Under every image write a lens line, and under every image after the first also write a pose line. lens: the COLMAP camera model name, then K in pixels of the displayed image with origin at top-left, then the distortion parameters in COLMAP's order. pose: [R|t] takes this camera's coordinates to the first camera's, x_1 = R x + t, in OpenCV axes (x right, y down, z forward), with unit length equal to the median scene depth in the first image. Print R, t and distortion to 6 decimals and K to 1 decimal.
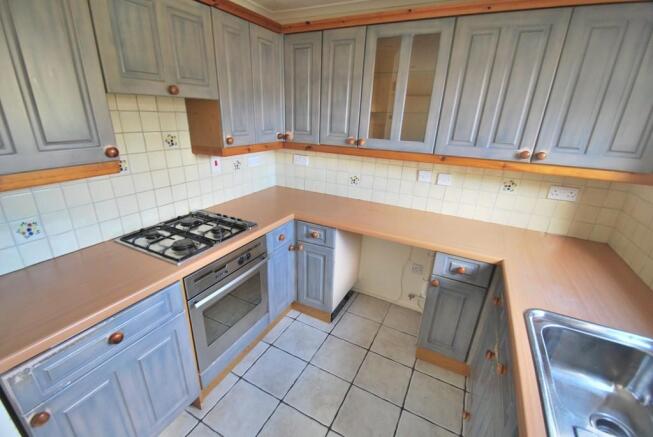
lens RADIAL K [[284.1, 0, 326.5], [0, 284.1, 218.5], [0, 0, 1]] dist [0.003297, -0.000312]
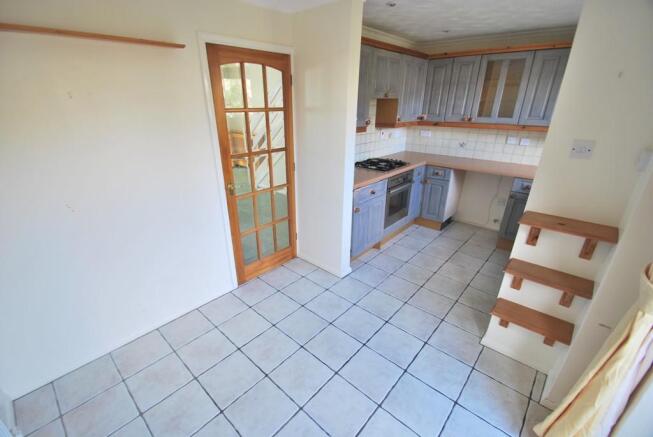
lens RADIAL K [[284.1, 0, 326.5], [0, 284.1, 218.5], [0, 0, 1]] dist [0.003297, -0.000312]
pose [[0.966763, 0.066936, -0.246757, -0.266762], [-0.059706, 0.997542, 0.036677, 0.325278], [0.248606, -0.020725, 0.968383, -0.919080]]
